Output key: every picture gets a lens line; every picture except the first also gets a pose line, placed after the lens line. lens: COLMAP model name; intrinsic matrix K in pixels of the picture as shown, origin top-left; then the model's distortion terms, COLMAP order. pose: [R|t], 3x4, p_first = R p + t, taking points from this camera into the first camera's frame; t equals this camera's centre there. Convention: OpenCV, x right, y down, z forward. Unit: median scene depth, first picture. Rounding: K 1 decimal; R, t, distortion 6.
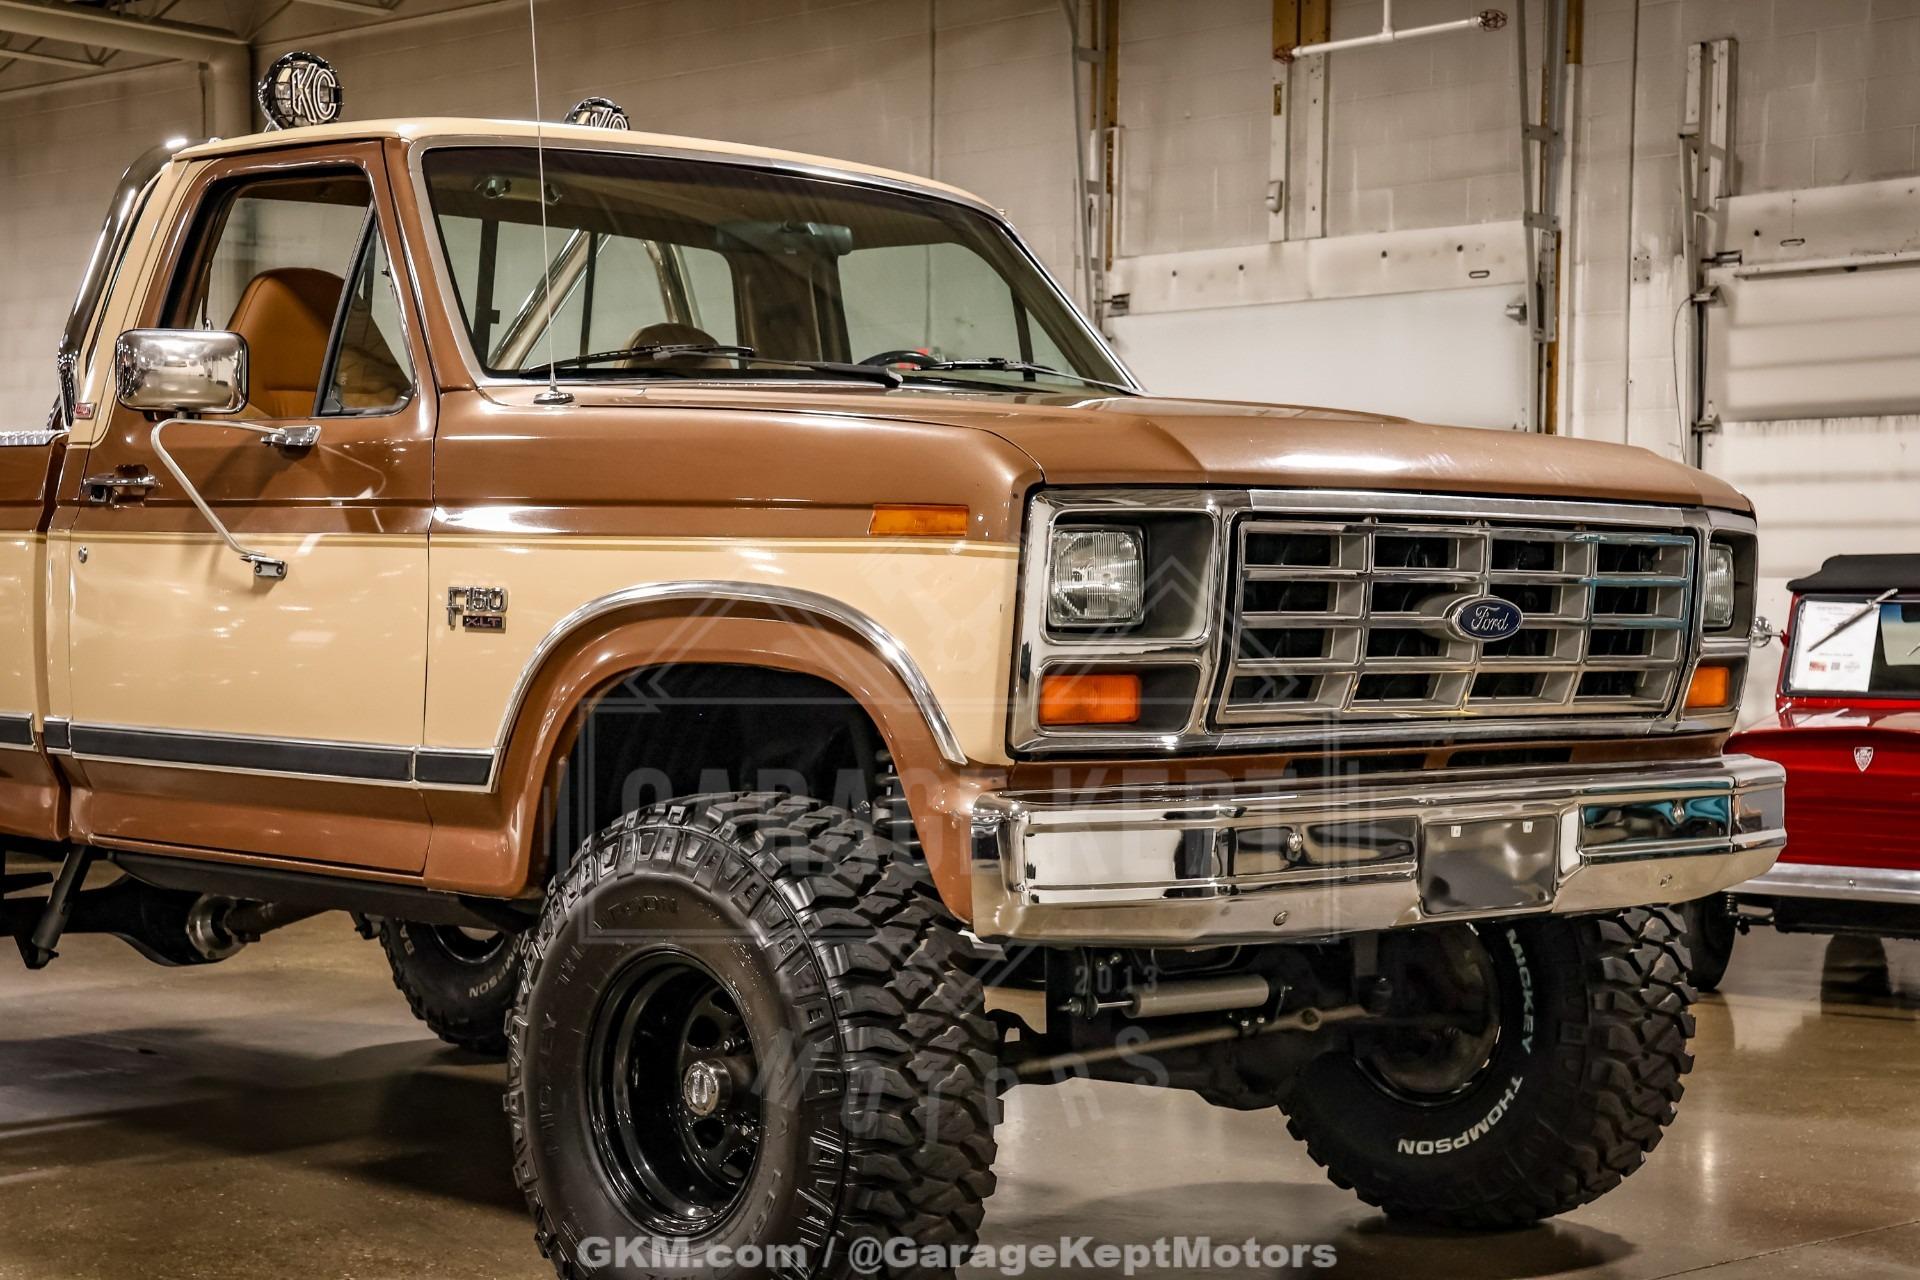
lens RADIAL K [[3089.1, 0, 955.5], [0, 3089.1, 636.2], [0, 0, 1]] dist [0.158802, 0.201632]
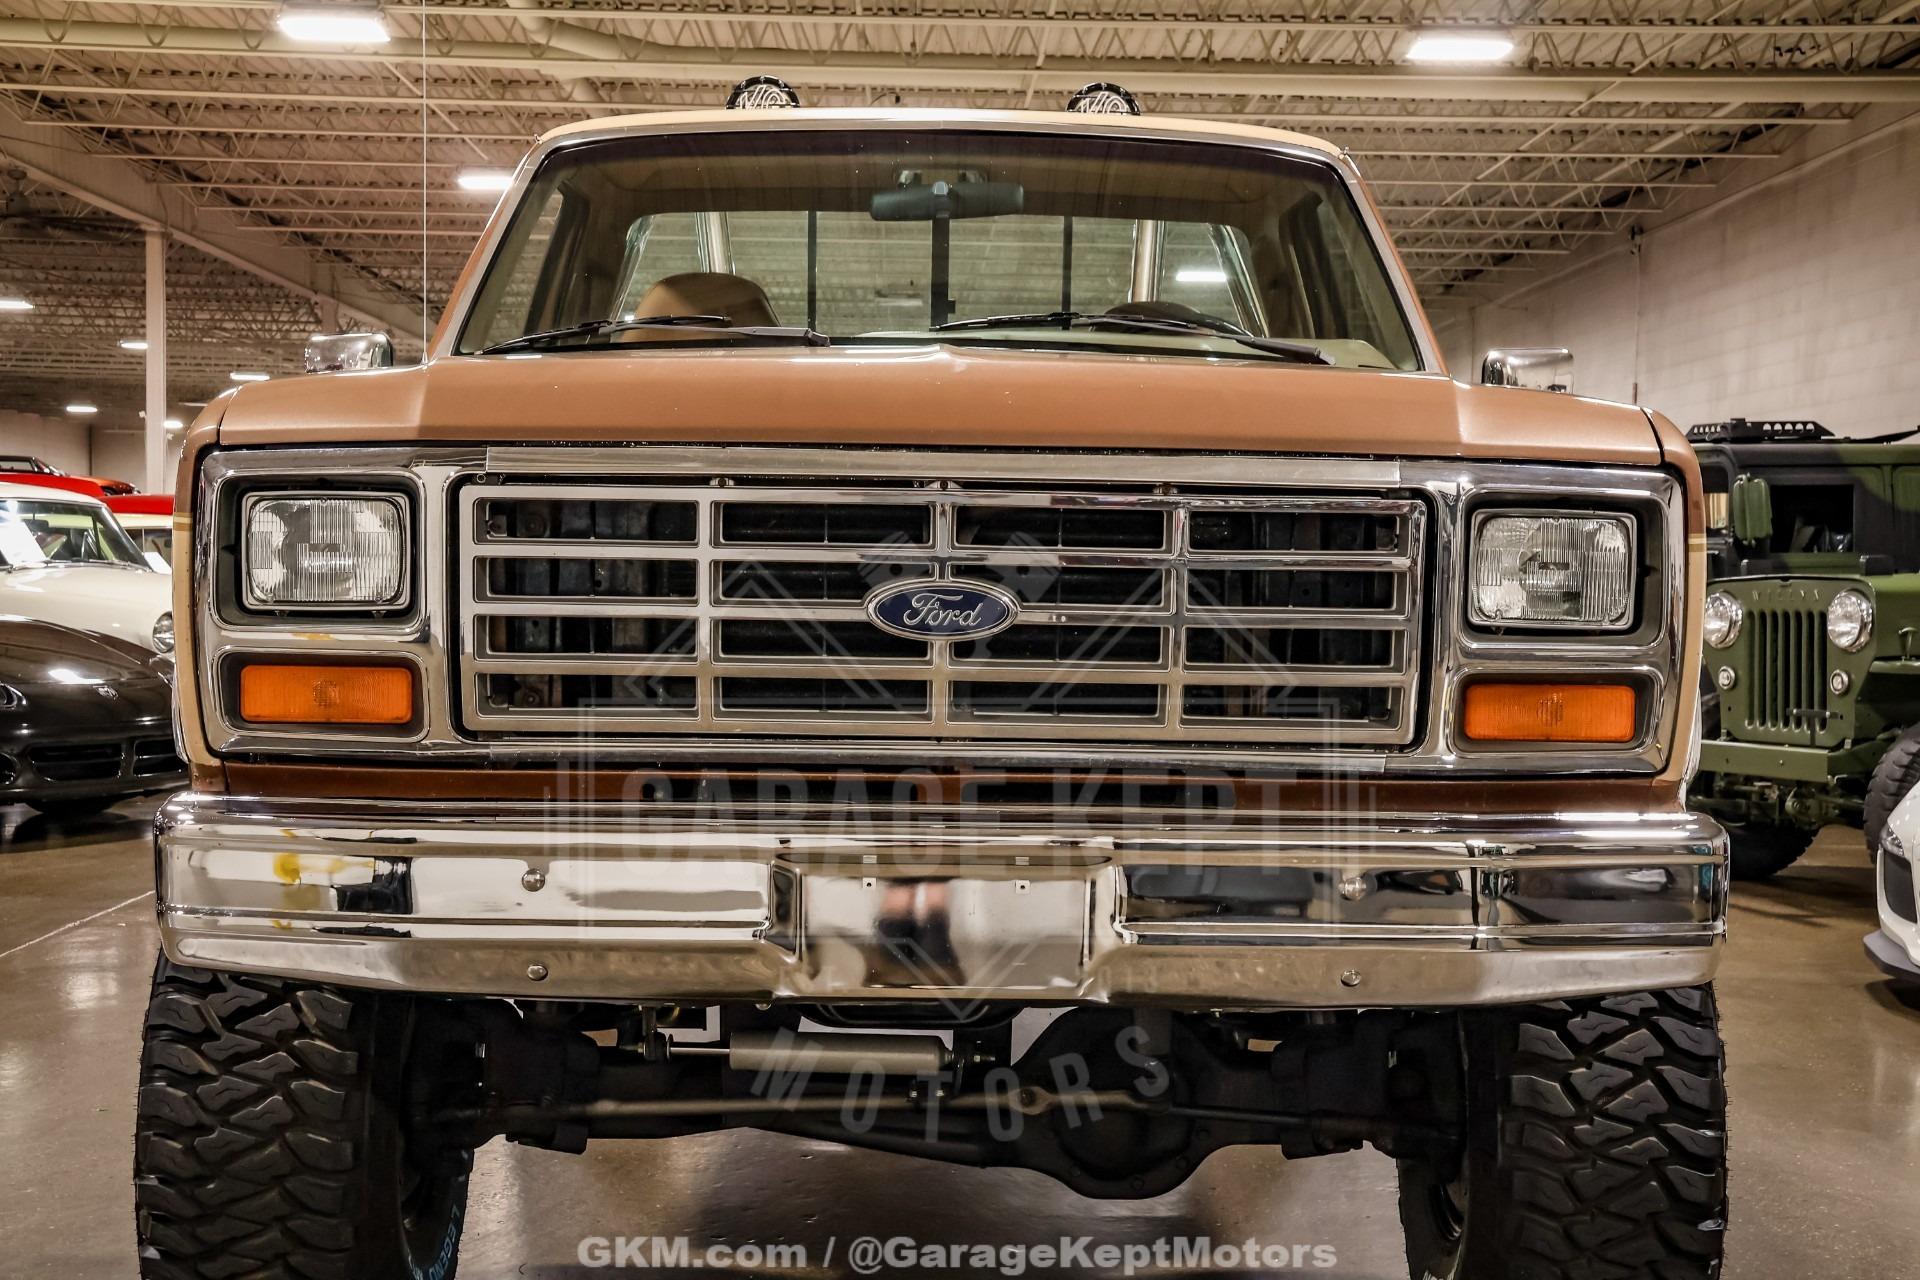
lens RADIAL K [[2604.1, 0, 961.3], [0, 2604.1, 641.8], [0, 0, 1]] dist [0.079257, 0.001961]
pose [[0.749145, 0.017601, -0.662172, 0.518002], [-0.015320, 0.999840, 0.009244, -0.003449], [0.662228, 0.003219, 0.749295, 0.444831]]
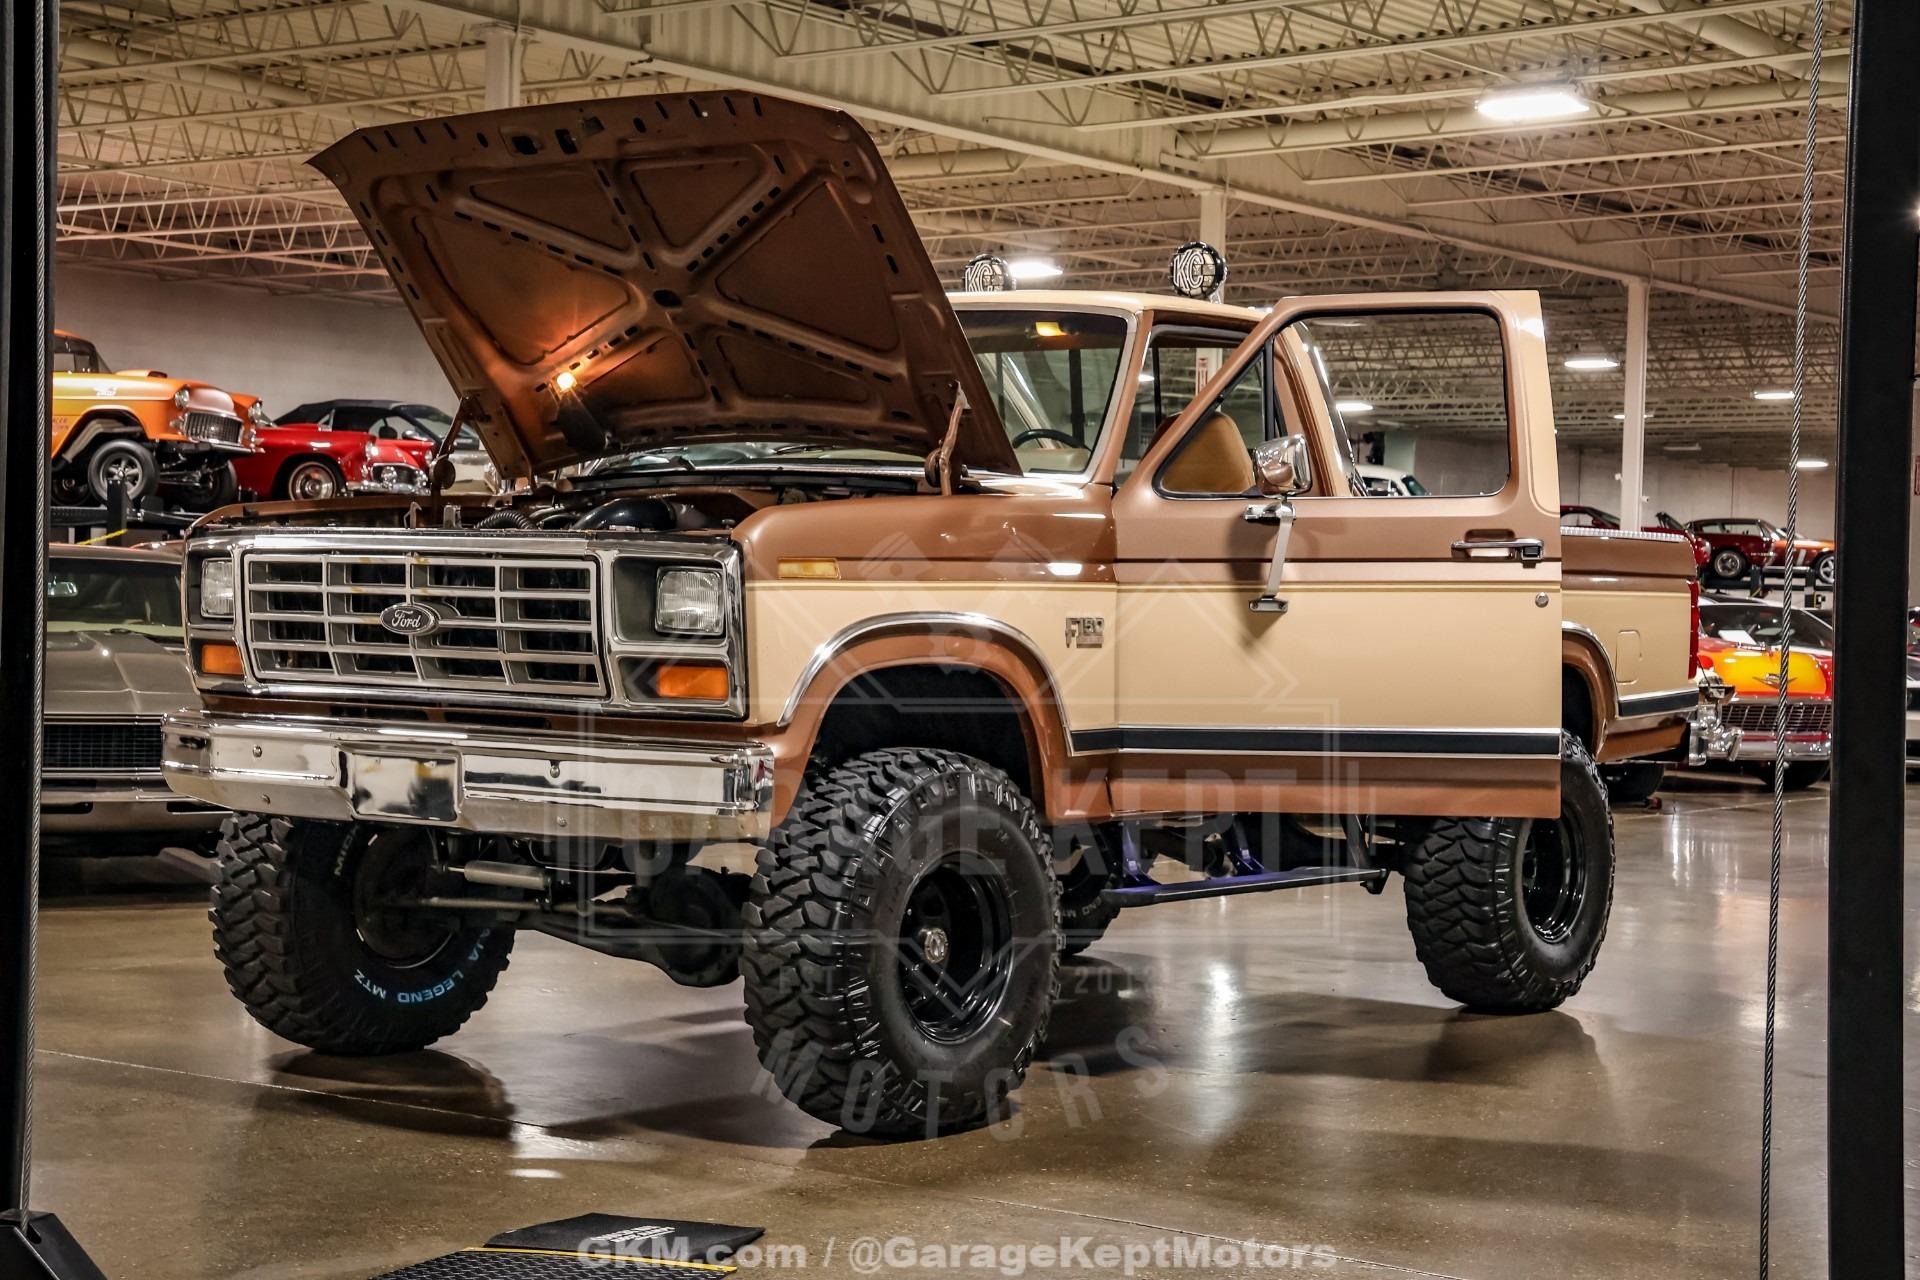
lens RADIAL K [[3089.1, 0, 955.5], [0, 3089.1, 636.2], [0, 0, 1]] dist [0.158802, 0.201632]
pose [[0.189135, 0.003954, -0.981943, 1.426297], [-0.038405, 0.999257, -0.003373, -0.002277], [0.981200, 0.038349, 0.189146, 0.835781]]
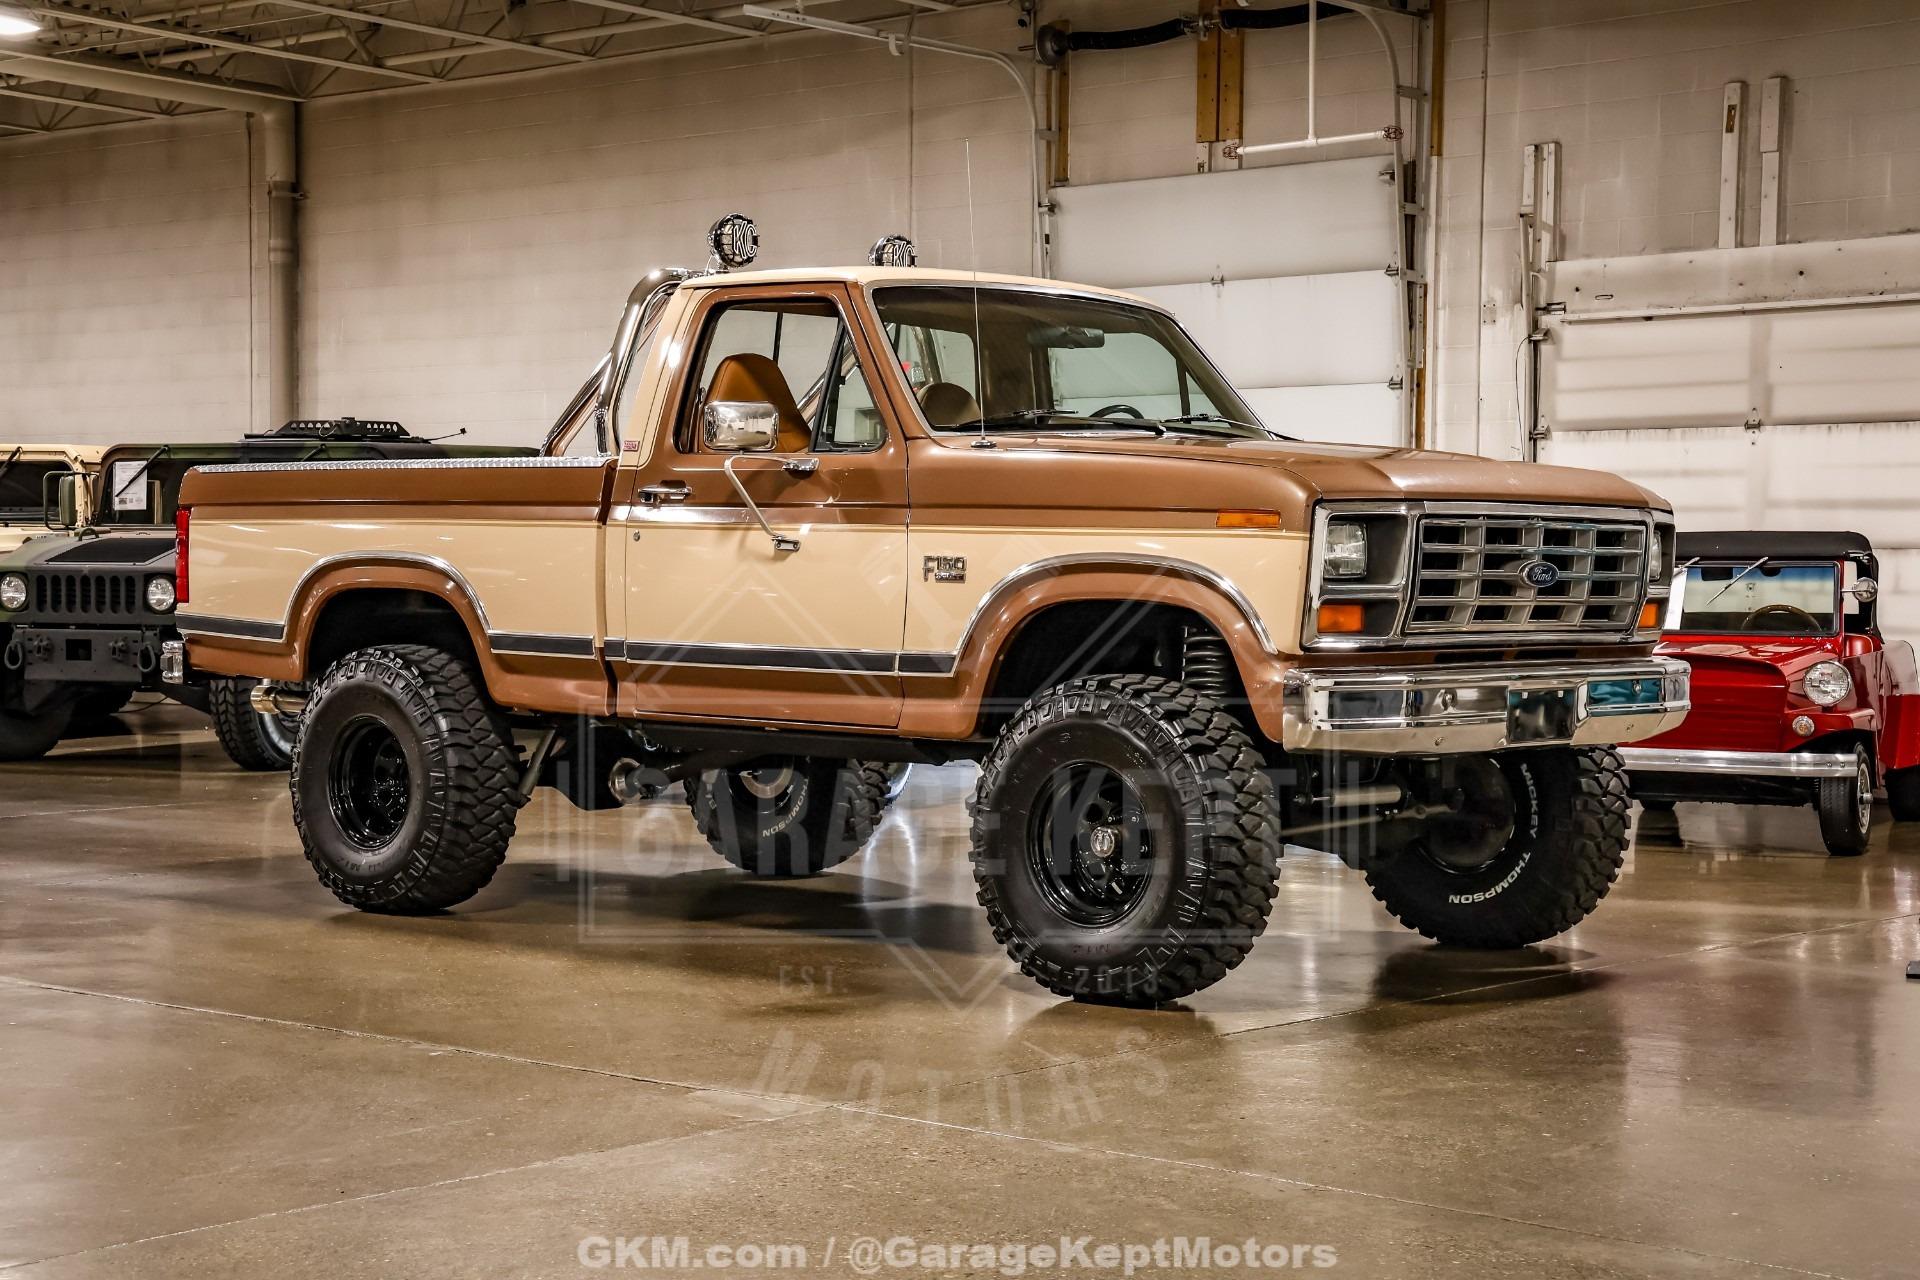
lens RADIAL K [[2844.8, 0, 958.0], [0, 2844.8, 624.6], [0, 0, 1]] dist [0.118148, 0.166165]
pose [[0.997661, -0.001169, 0.068353, -0.227052], [0.000589, 0.999964, 0.008515, 0.007575], [-0.068360, -0.008455, 0.997625, -0.497298]]
